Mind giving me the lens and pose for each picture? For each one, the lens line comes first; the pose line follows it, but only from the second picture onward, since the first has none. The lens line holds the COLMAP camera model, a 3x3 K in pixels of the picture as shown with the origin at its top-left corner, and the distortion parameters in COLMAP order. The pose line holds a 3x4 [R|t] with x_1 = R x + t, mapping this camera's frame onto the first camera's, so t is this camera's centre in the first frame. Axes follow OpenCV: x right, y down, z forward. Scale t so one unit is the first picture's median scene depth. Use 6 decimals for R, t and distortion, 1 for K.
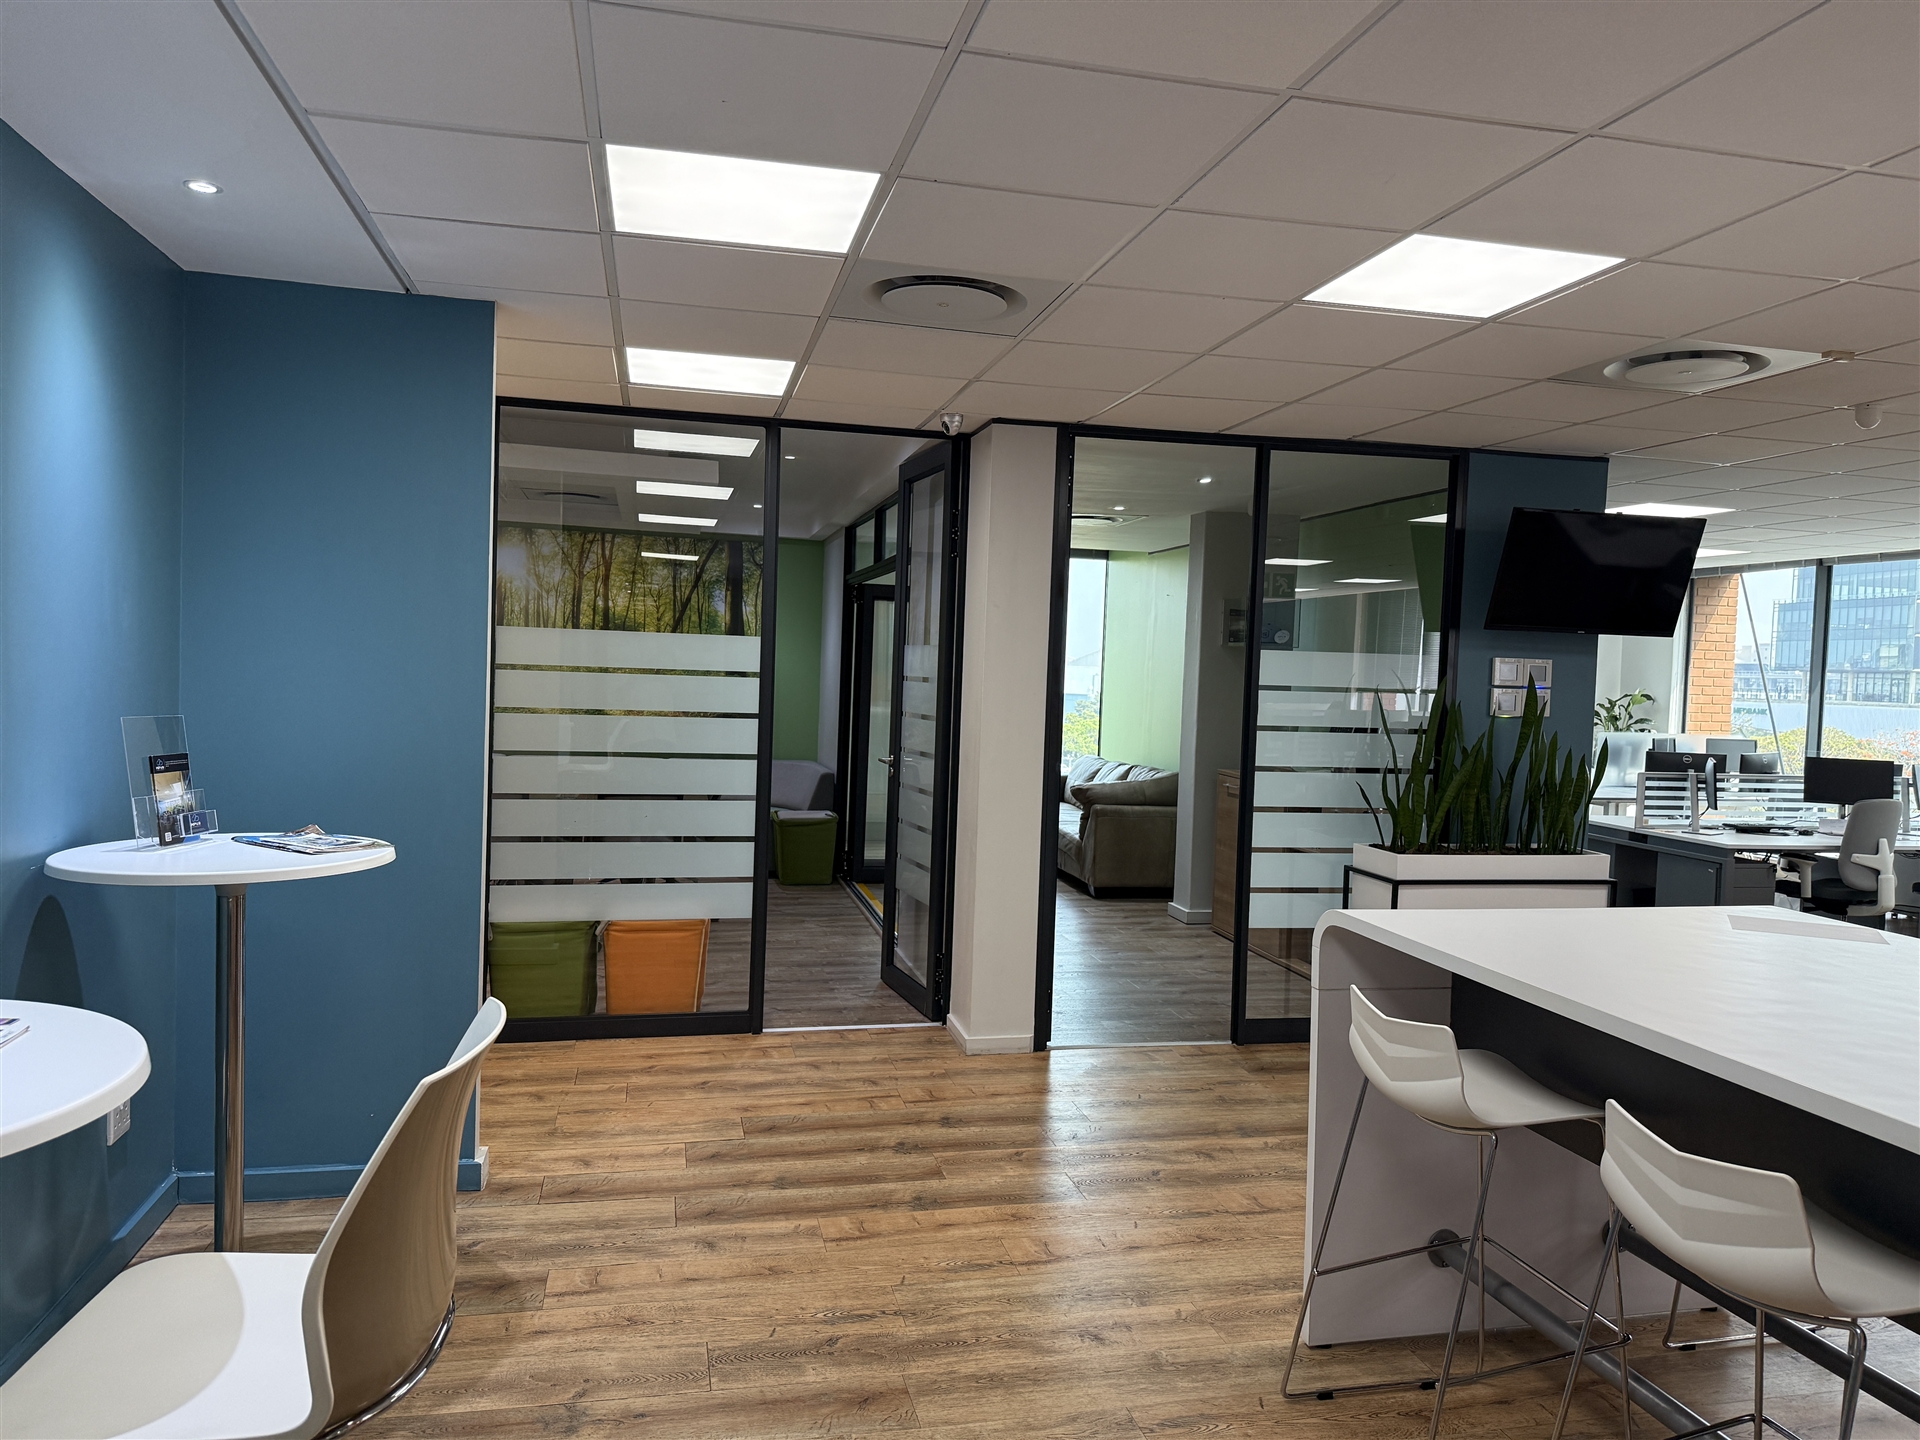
lens RADIAL K [[1348.0, 0, 960.1], [0, 1348.0, 710.8], [0, 0, 1]] dist [0.112527, -0.143007]
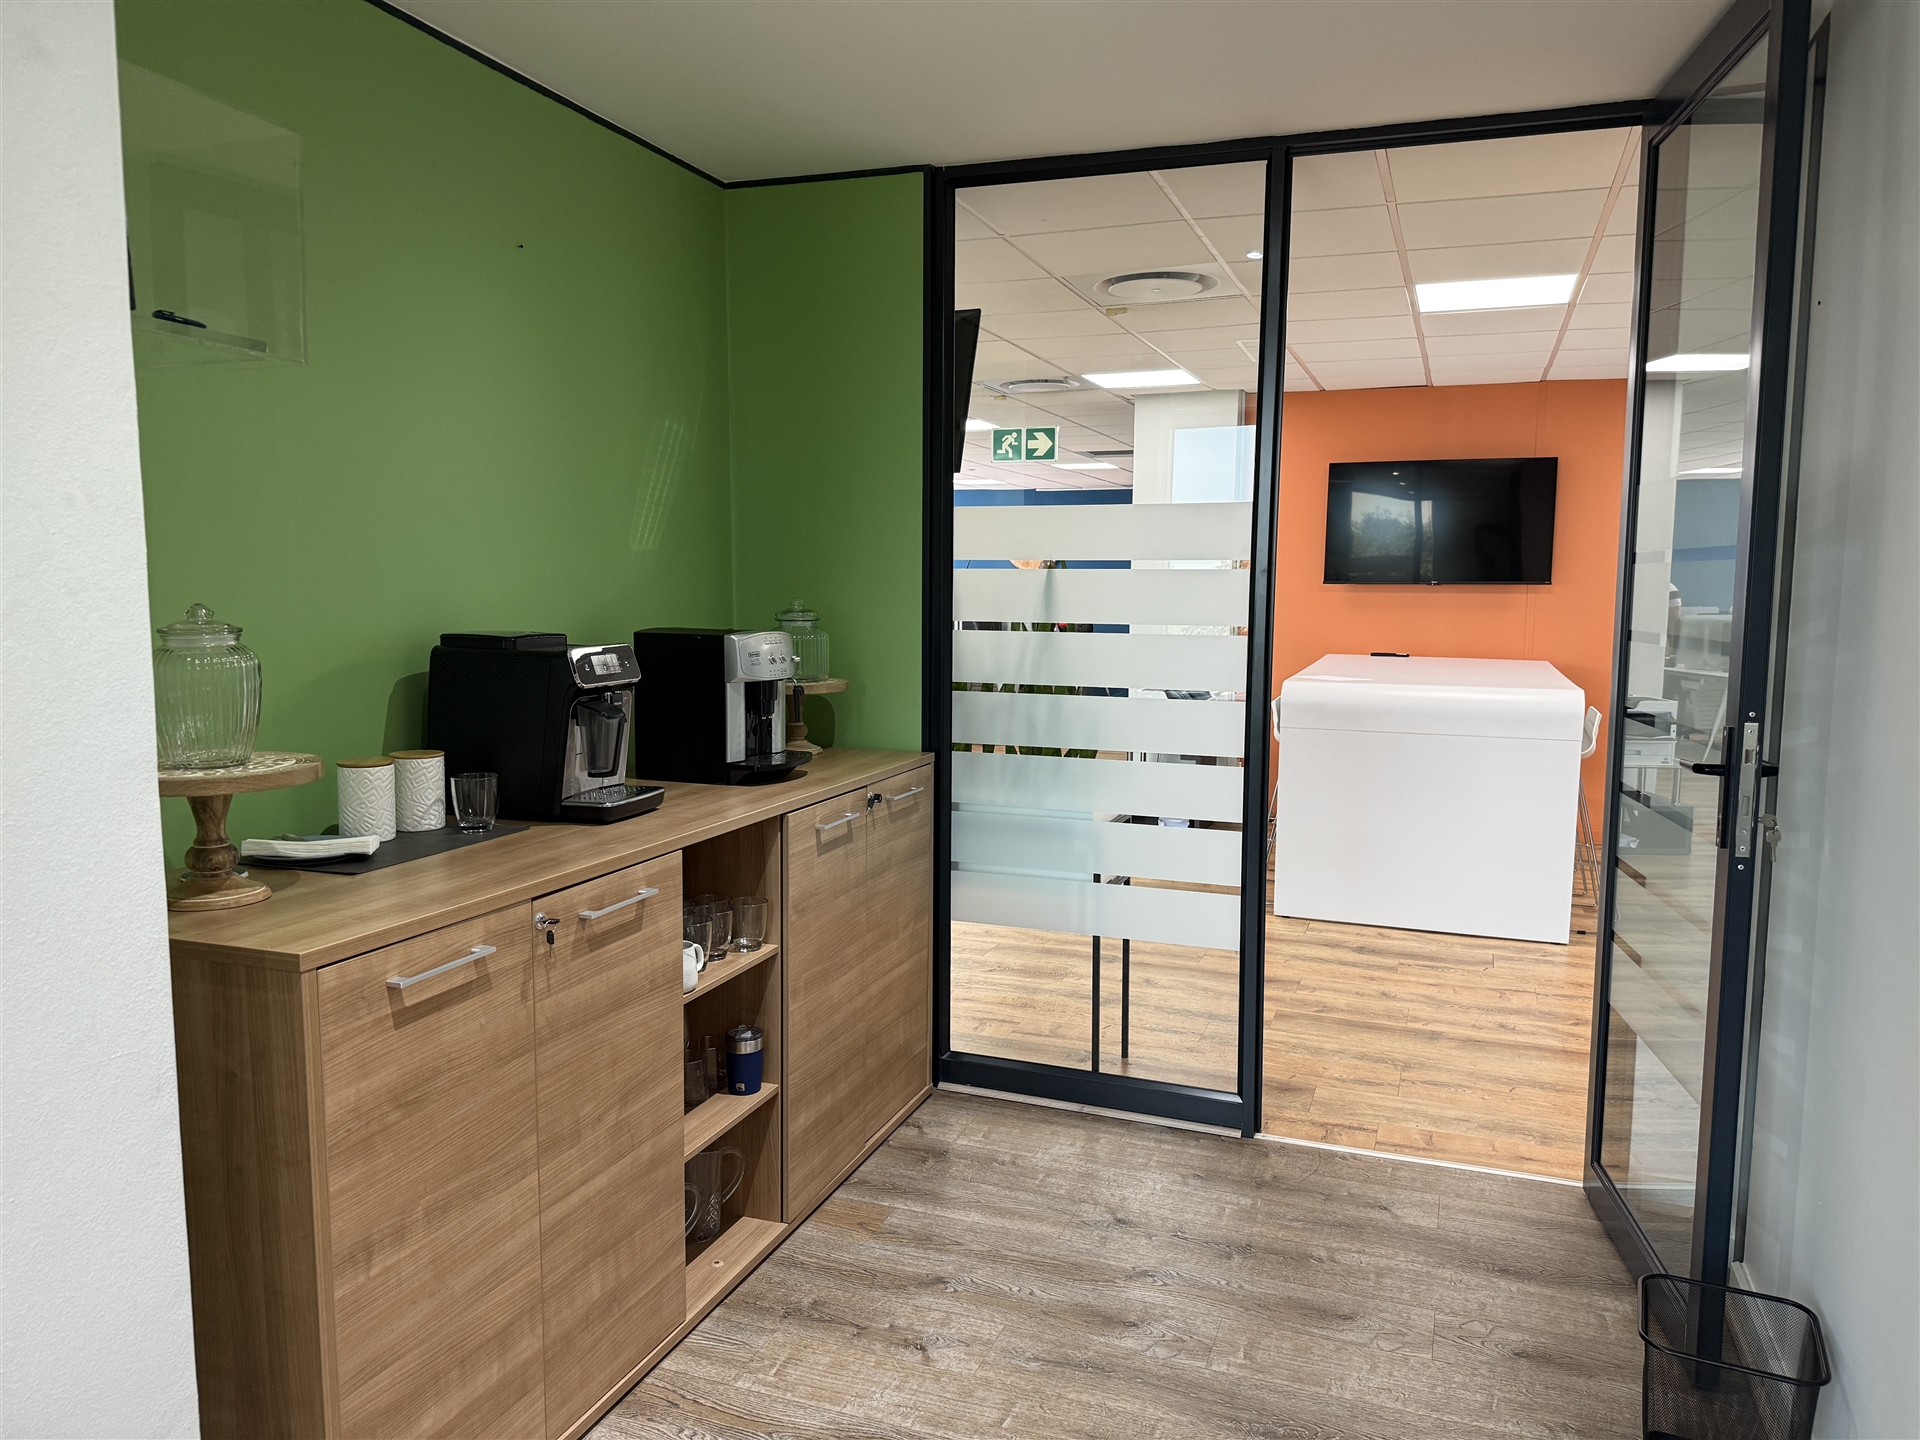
lens RADIAL K [[1348.0, 0, 960.1], [0, 1348.0, 710.8], [0, 0, 1]] dist [0.112527, -0.143007]
pose [[-0.838842, -0.090621, 0.536779, -0.007857], [-0.019119, 0.990343, 0.137316, -0.036208], [-0.544039, 0.104924, -0.832474, 1.539943]]
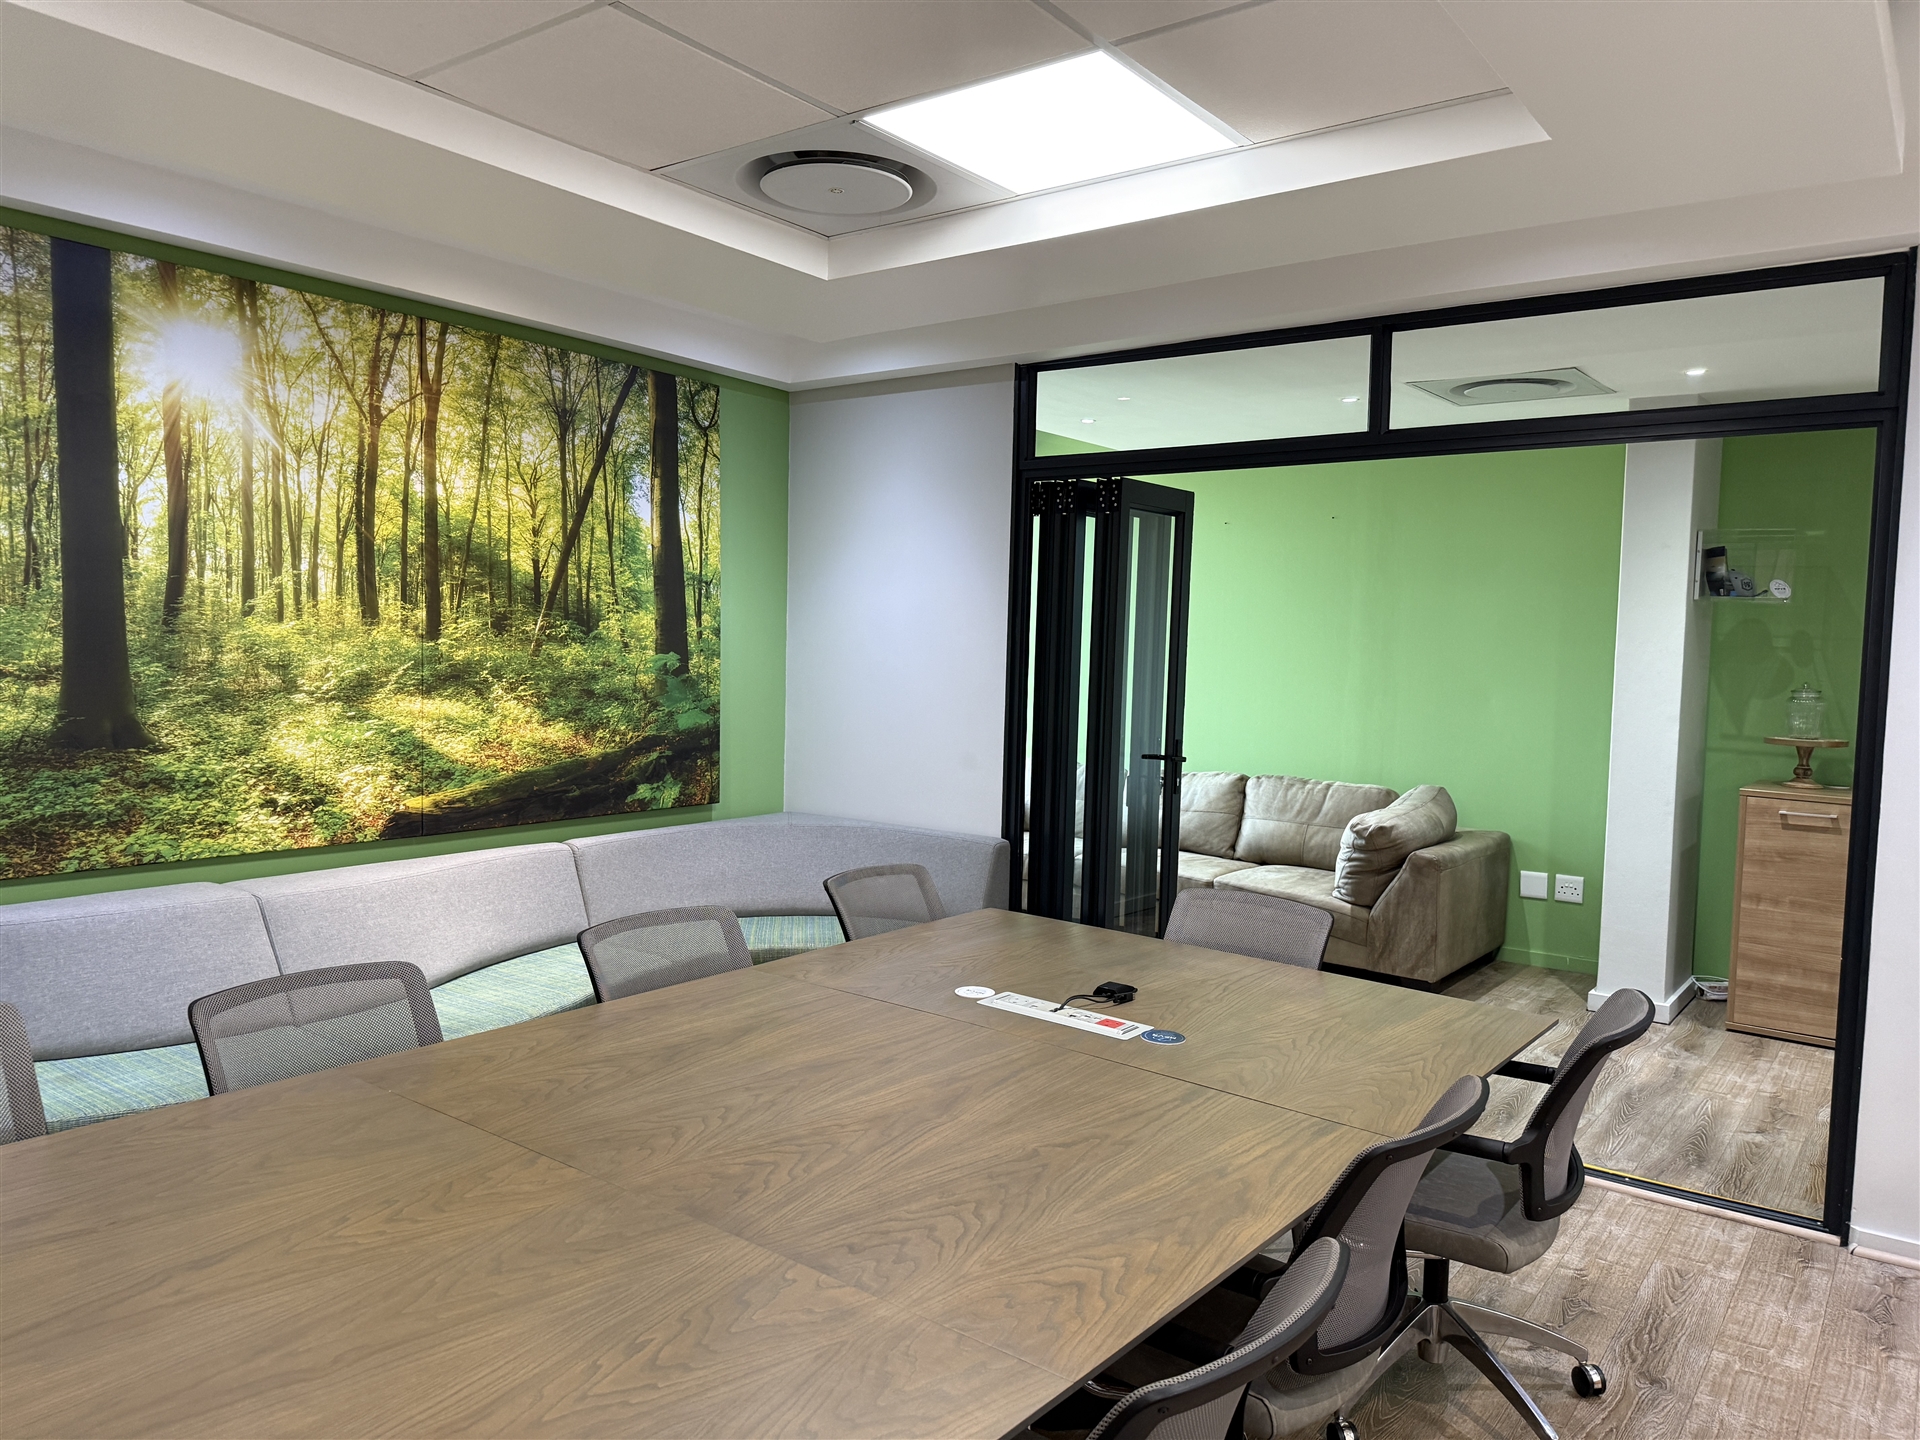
lens RADIAL K [[1350.9, 0, 960.0], [0, 1350.9, 720.0], [0, 0, 1]] dist [0.118182, -0.175485]
pose [[0.769217, -0.055491, 0.636574, -0.722698], [0.019339, 0.997787, 0.063610, -0.056791], [-0.638695, -0.036619, 0.768588, 1.006144]]
